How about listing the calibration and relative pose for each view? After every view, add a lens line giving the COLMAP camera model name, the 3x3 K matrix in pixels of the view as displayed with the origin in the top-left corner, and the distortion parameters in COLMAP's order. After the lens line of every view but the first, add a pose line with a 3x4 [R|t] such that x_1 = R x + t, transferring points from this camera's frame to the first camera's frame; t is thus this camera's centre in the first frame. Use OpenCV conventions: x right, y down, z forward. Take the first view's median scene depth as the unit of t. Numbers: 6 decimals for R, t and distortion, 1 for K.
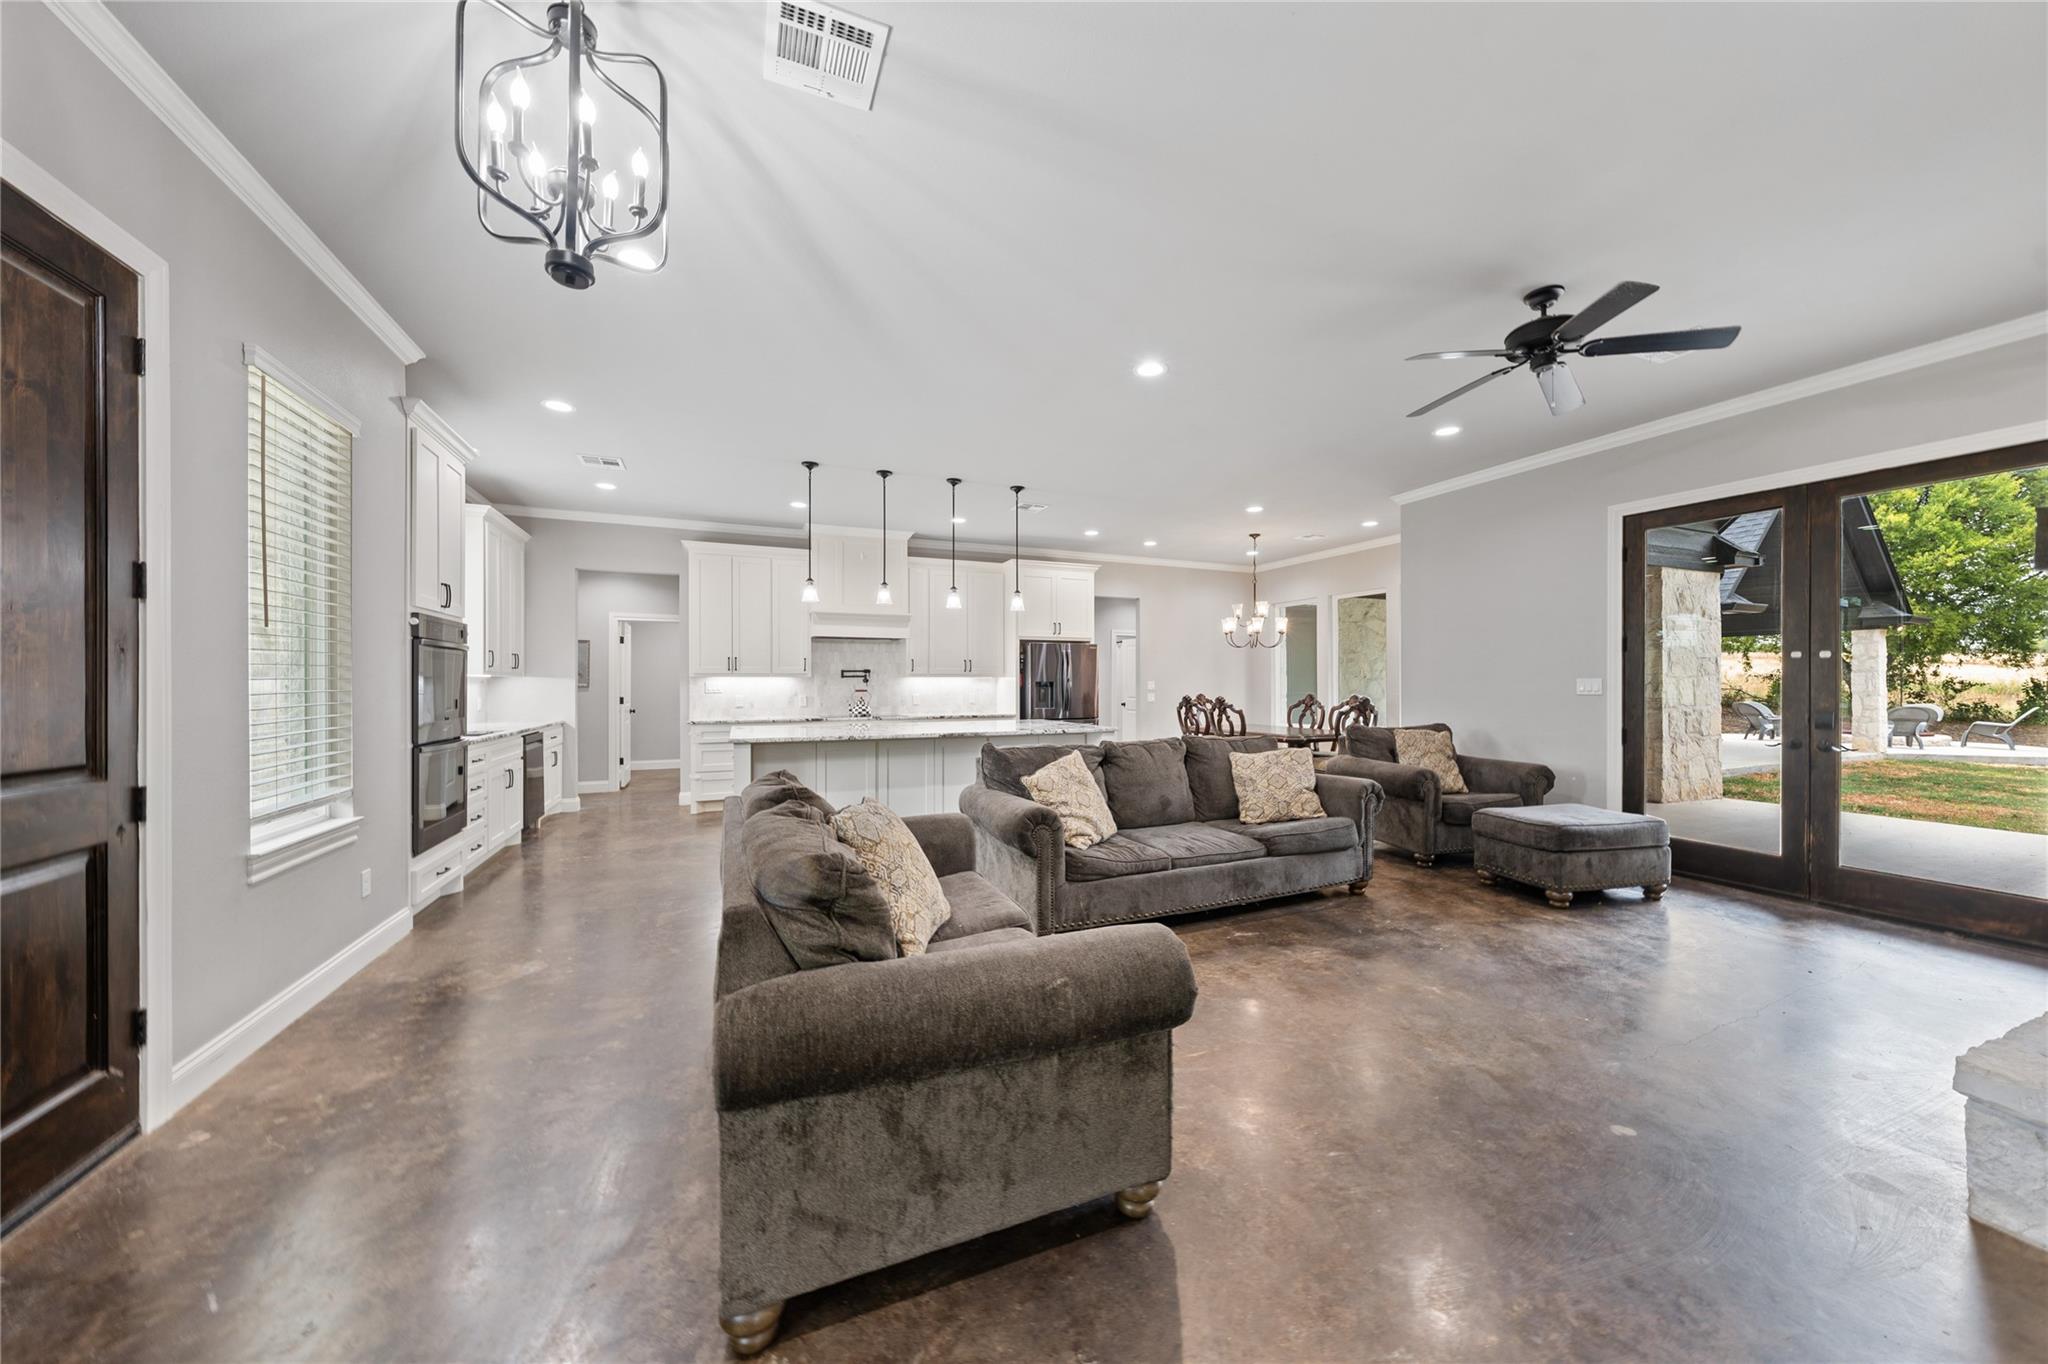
lens RADIAL K [[693.5, 0, 1019.3], [0, 693.5, 679.4], [0, 0, 1]] dist [-0.000940, 0.000034]
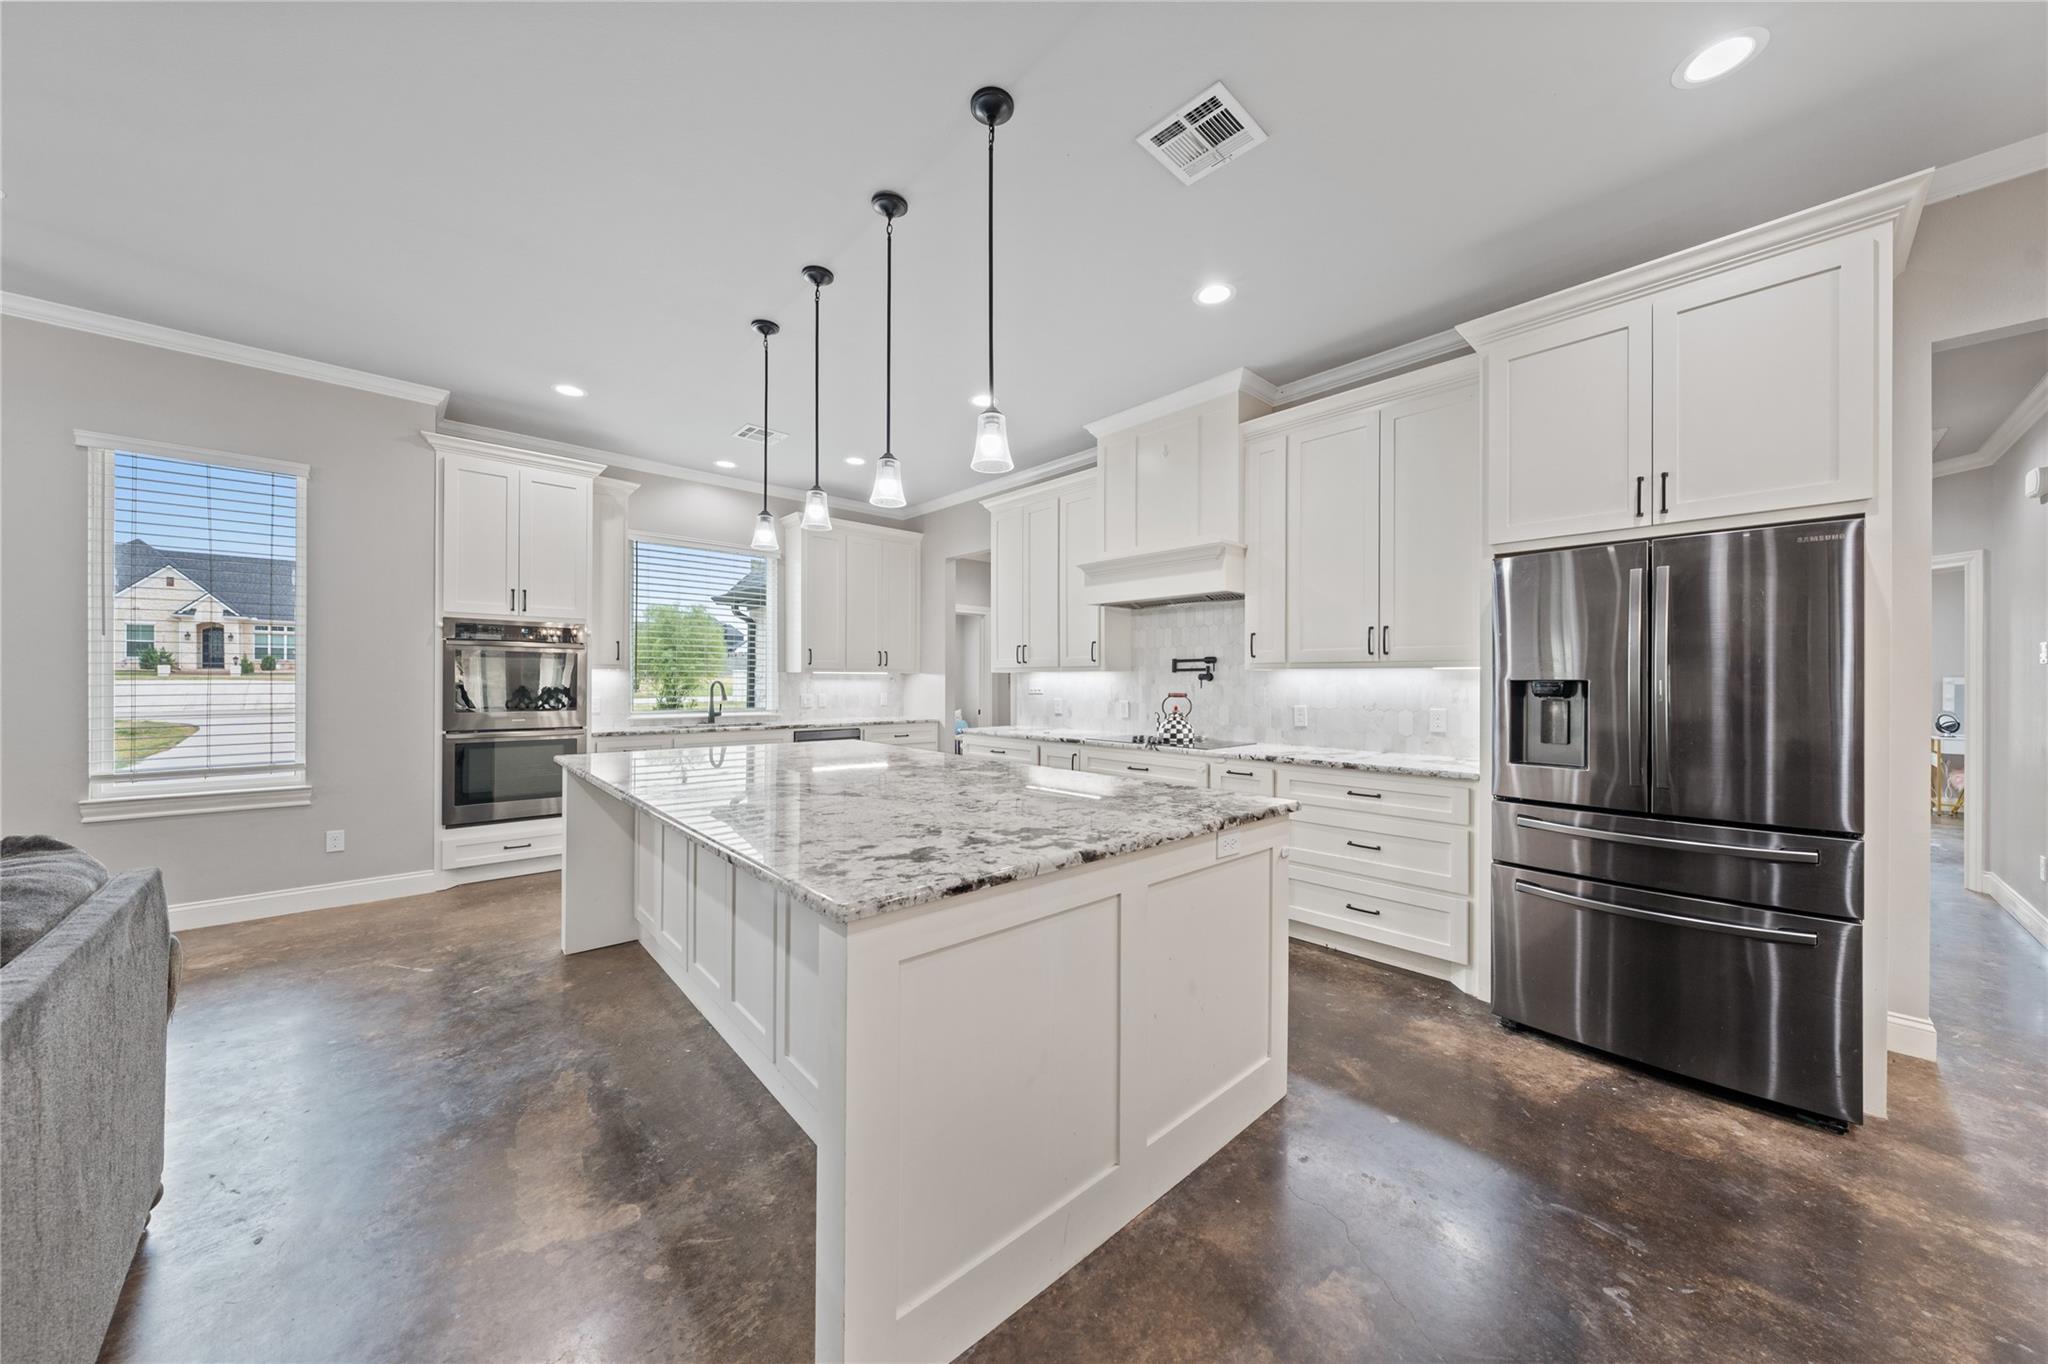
lens RADIAL K [[687.3, 0, 1024.0], [0, 687.3, 682.0], [0, 0, 1]] dist [0.000073, 0.000050]
pose [[0.331714, 0.003420, -0.943374, 0.249535], [-0.000765, 0.999994, 0.003357, 0.004211], [0.943380, -0.000392, 0.331715, 0.685793]]
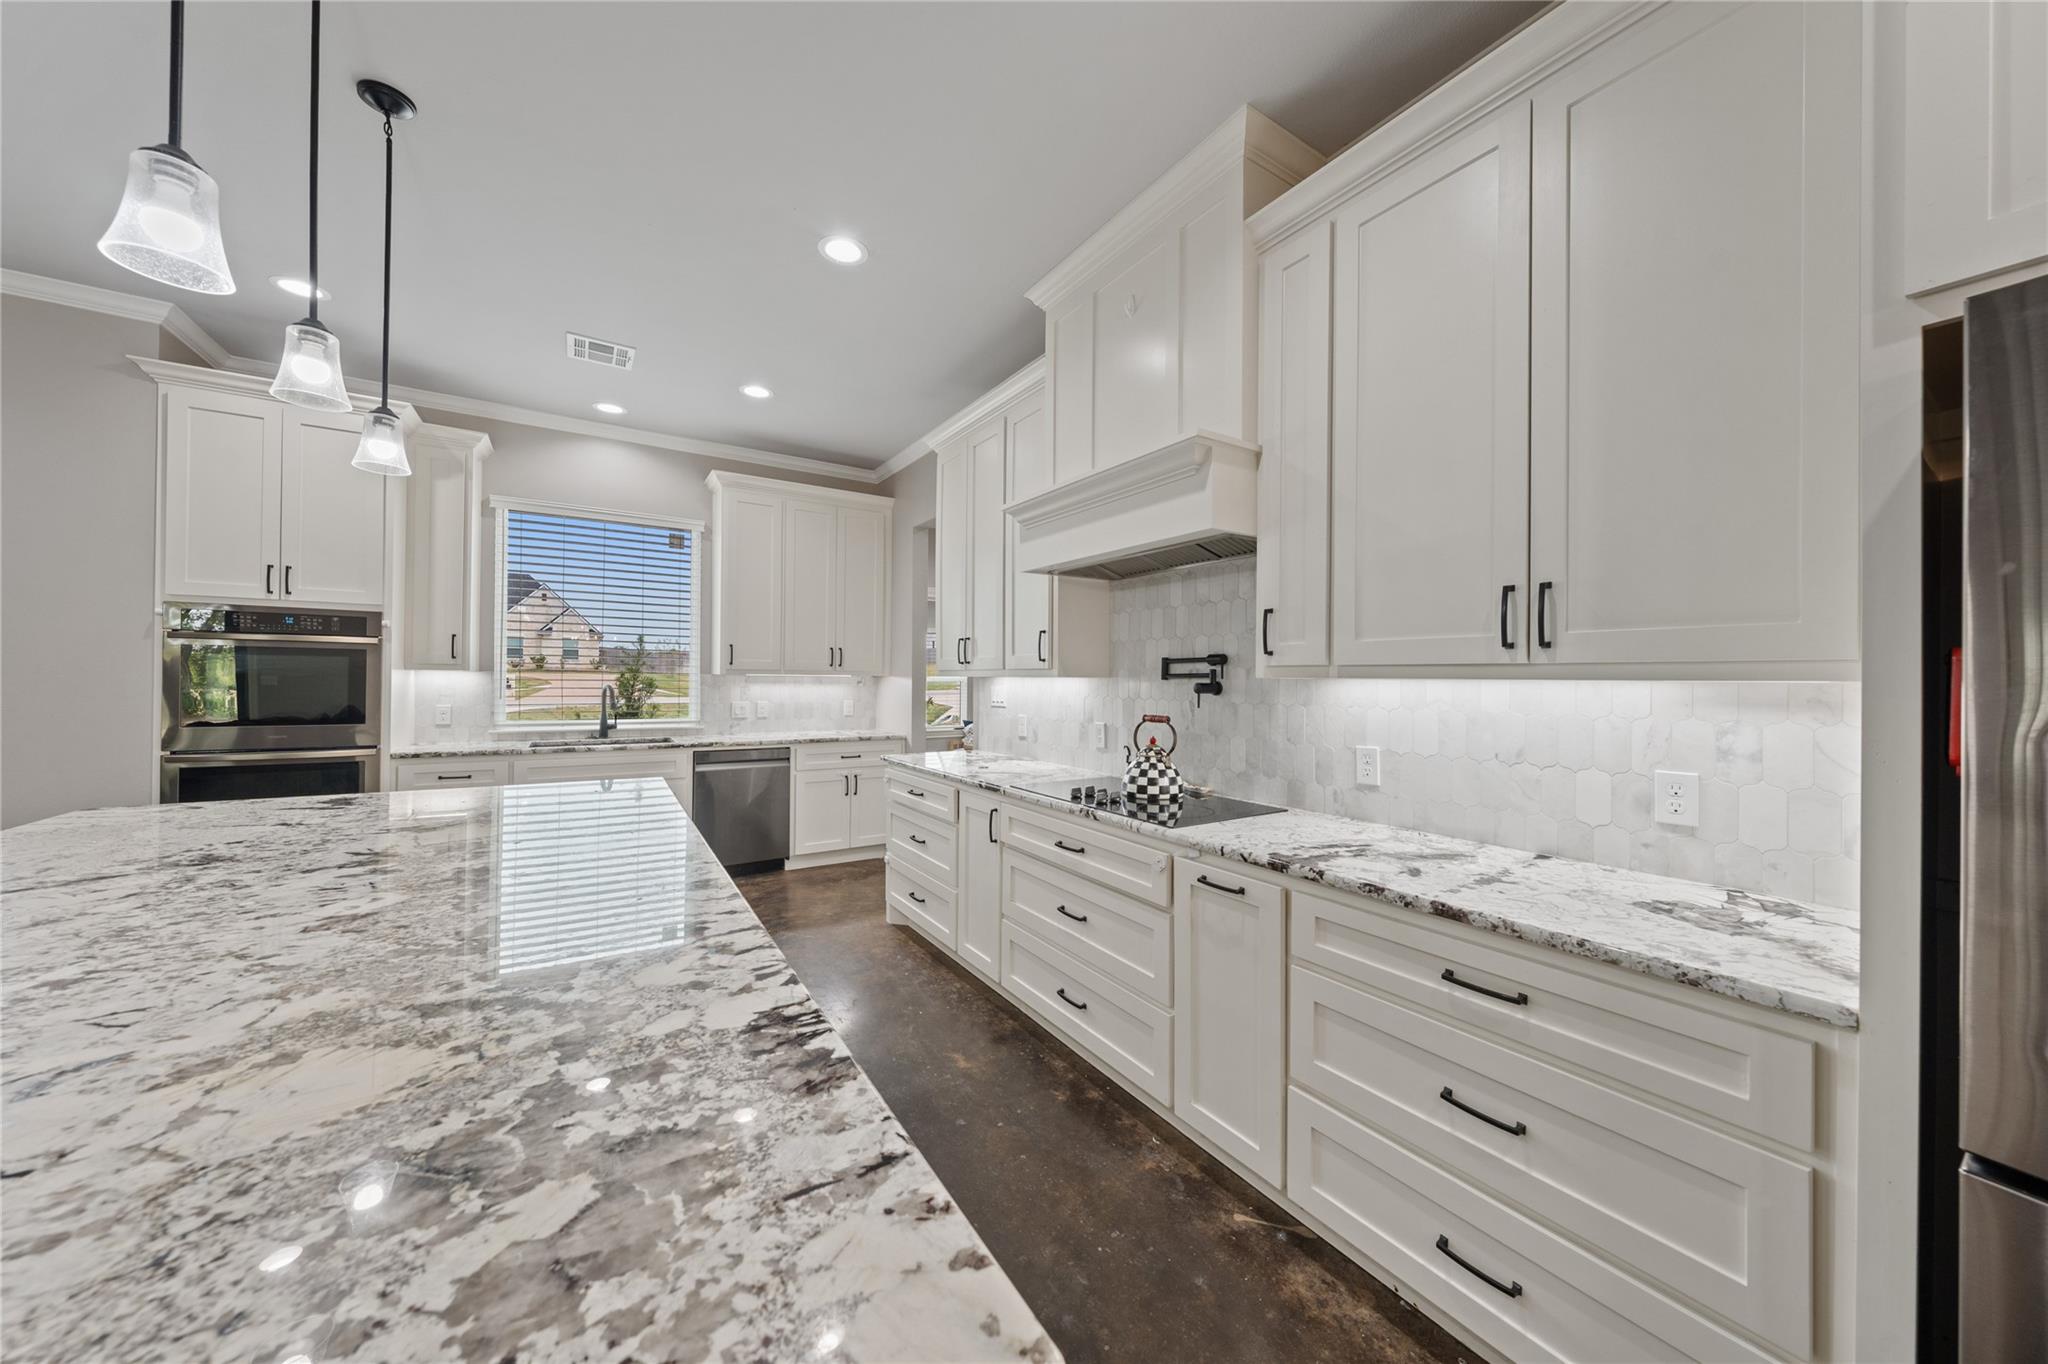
lens RADIAL K [[693.5, 0, 1019.3], [0, 693.5, 679.4], [0, 0, 1]] dist [-0.000940, 0.000034]
pose [[0.164562, 0.002860, -0.986363, 0.087120], [-0.006765, 0.999976, 0.001771, -0.002212], [0.986344, 0.006381, 0.164577, 0.863439]]
